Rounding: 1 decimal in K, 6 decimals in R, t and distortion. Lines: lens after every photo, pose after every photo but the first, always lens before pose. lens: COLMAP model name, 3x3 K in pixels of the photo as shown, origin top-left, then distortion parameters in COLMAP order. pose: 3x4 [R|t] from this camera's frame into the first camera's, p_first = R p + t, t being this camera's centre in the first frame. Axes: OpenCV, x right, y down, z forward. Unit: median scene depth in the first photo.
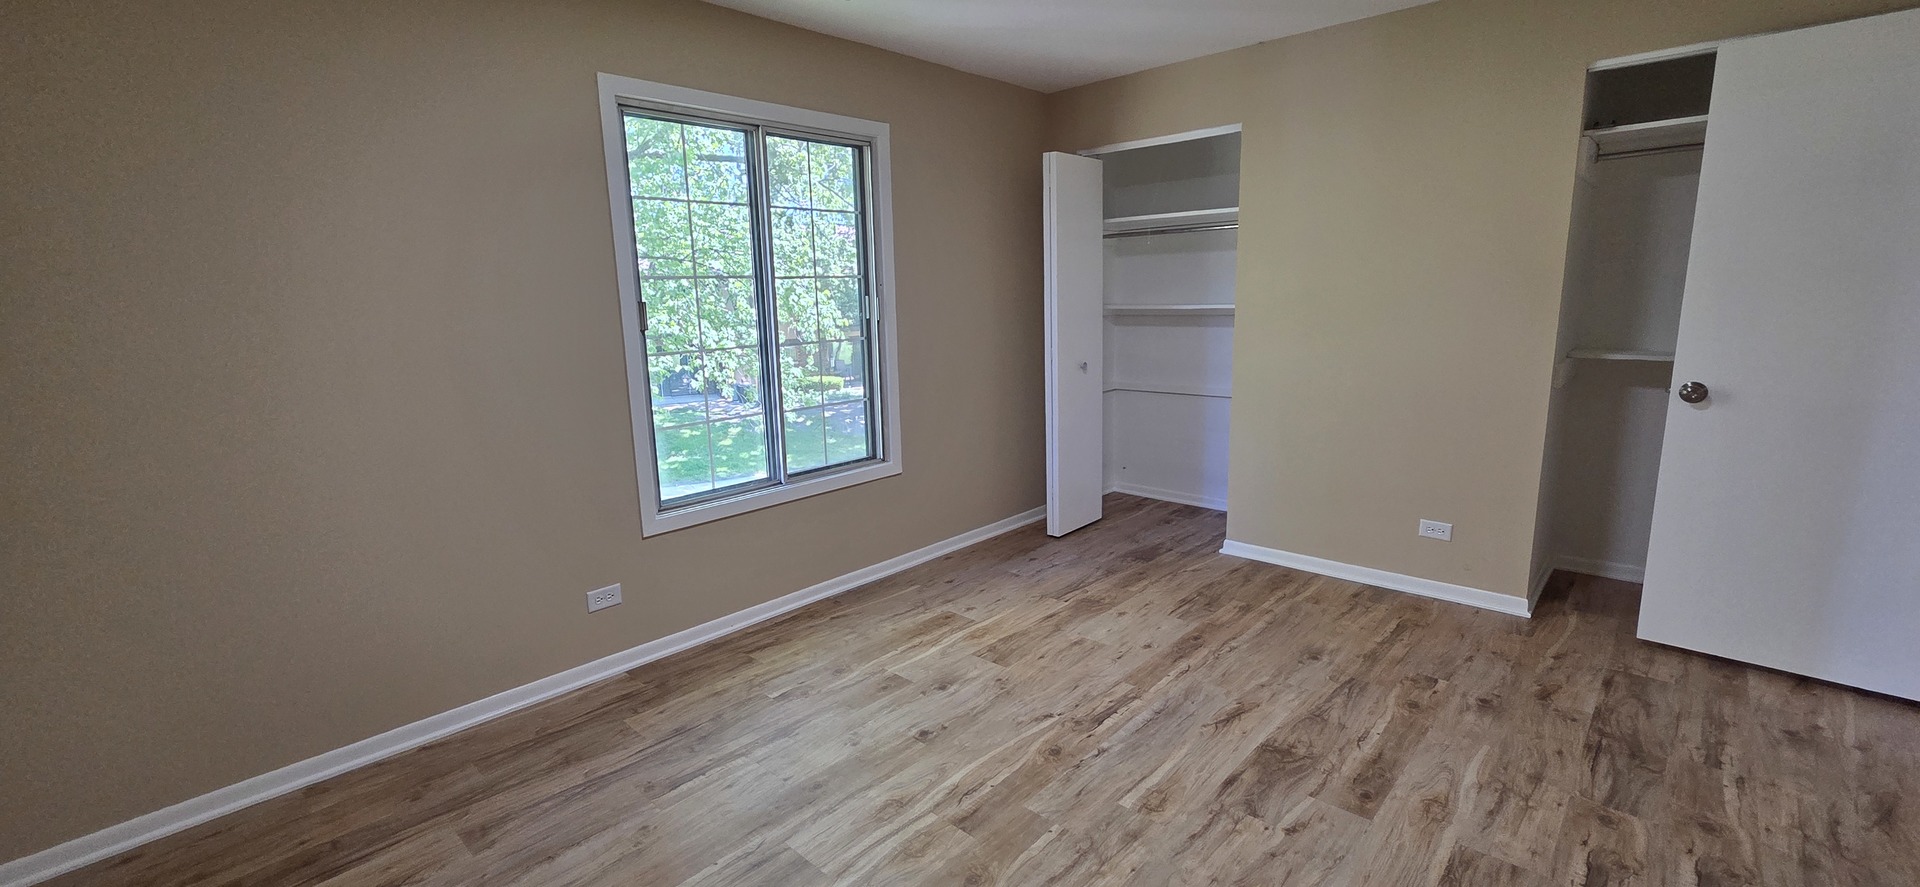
lens RADIAL K [[793.2, 0, 955.0], [0, 793.2, 438.5], [0, 0, 1]] dist [0.002191, 0.000065]
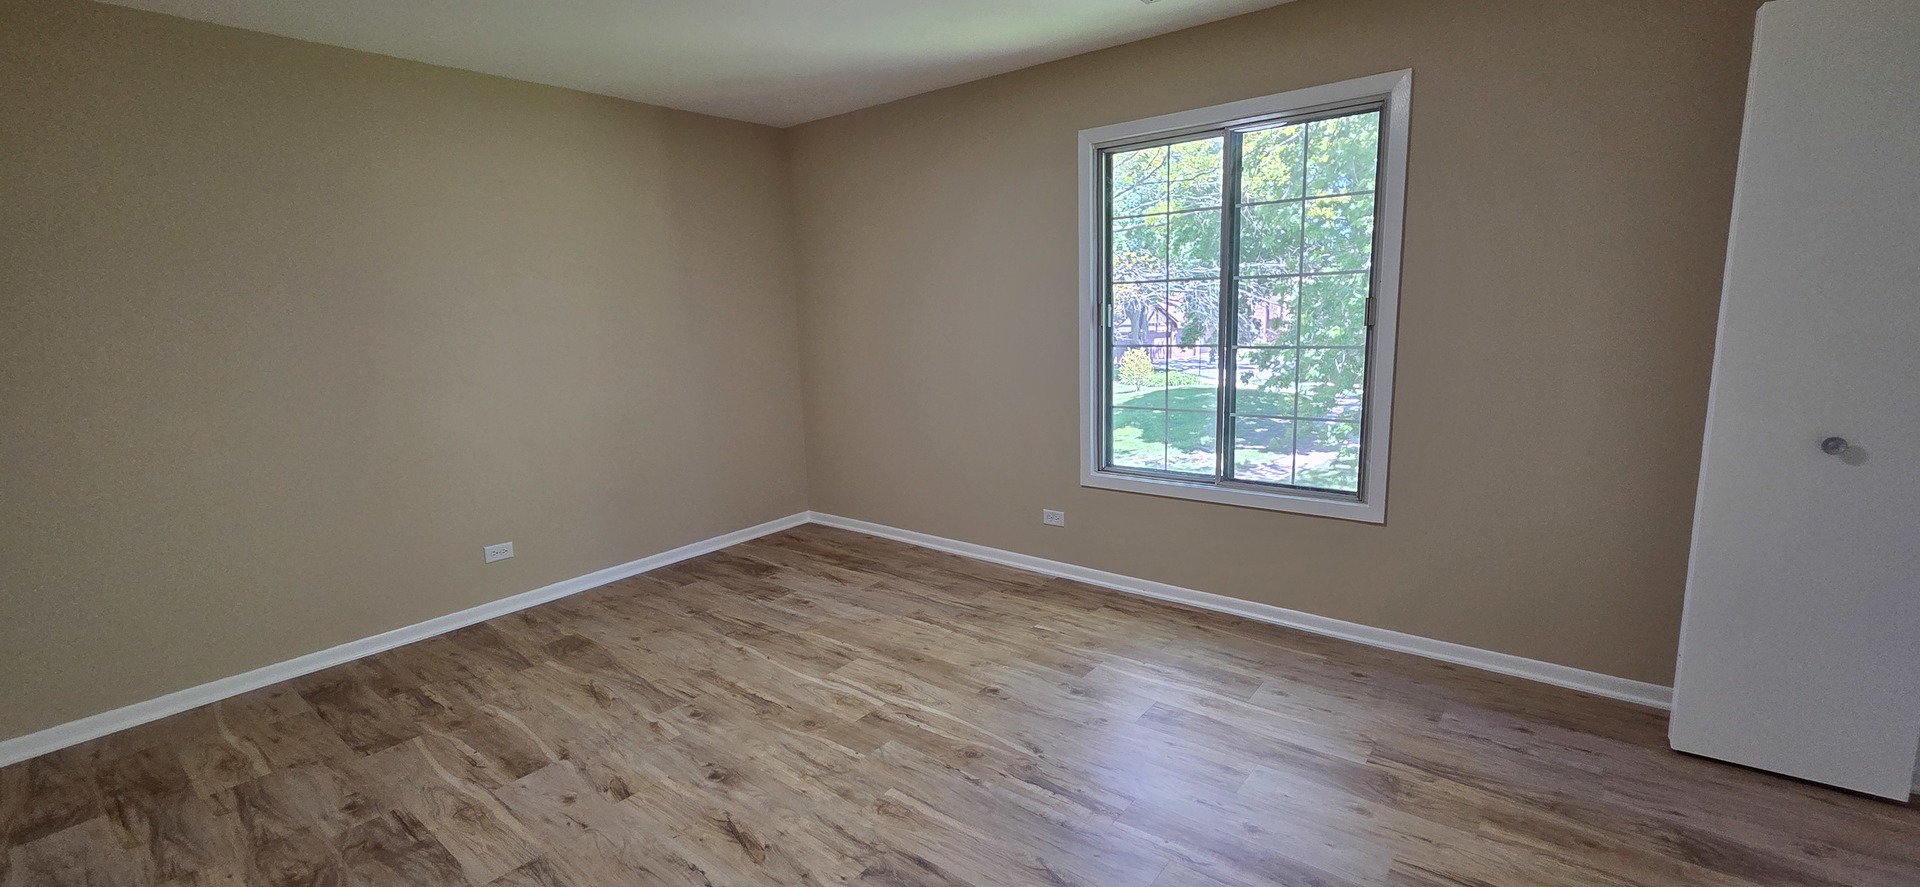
lens RADIAL K [[793.2, 0, 955.0], [0, 793.2, 438.5], [0, 0, 1]] dist [0.002191, 0.000065]
pose [[0.081002, 0.188073, -0.978809, 0.908453], [-0.154117, 0.972589, 0.174124, -0.152746], [0.984727, 0.136746, 0.107767, 0.704188]]
